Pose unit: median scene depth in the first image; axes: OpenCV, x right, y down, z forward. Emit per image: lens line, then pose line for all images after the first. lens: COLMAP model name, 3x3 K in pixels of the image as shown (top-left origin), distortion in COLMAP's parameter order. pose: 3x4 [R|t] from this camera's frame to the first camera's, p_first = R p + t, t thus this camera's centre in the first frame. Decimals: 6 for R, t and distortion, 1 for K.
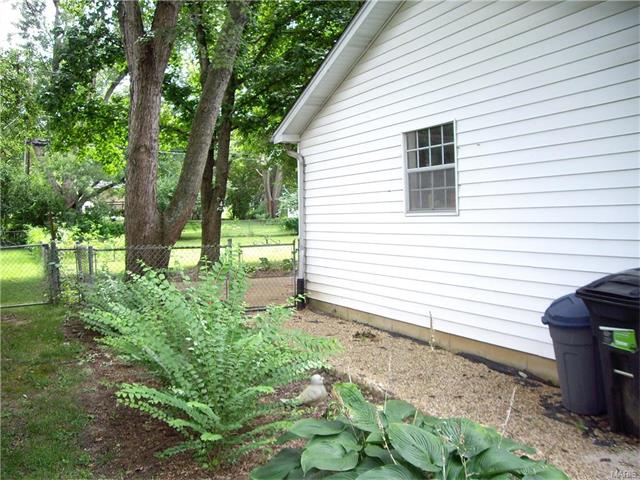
lens RADIAL K [[674.5, 0, 320.0], [0, 674.5, 240.0], [0, 0, 1]] dist [-0.157922, -0.014081]
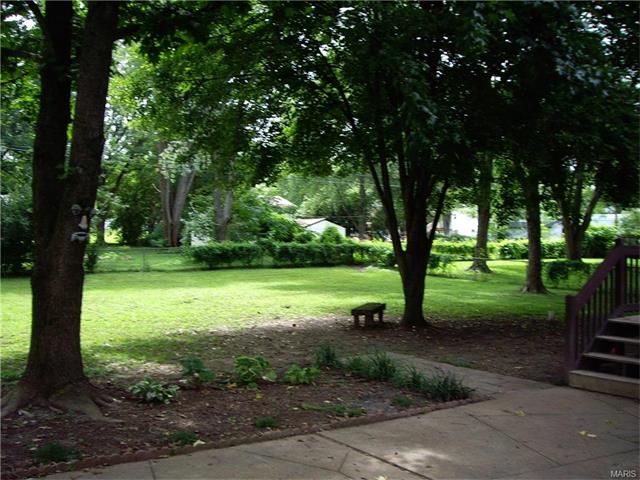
lens RADIAL K [[674.5, 0, 320.0], [0, 674.5, 240.0], [0, 0, 1]] dist [-0.157922, -0.014081]
pose [[0.987285, 0.014479, 0.158302, -0.030262], [-0.008553, 0.999239, -0.038050, -0.012569], [-0.158733, 0.036213, 0.986657, 0.247630]]
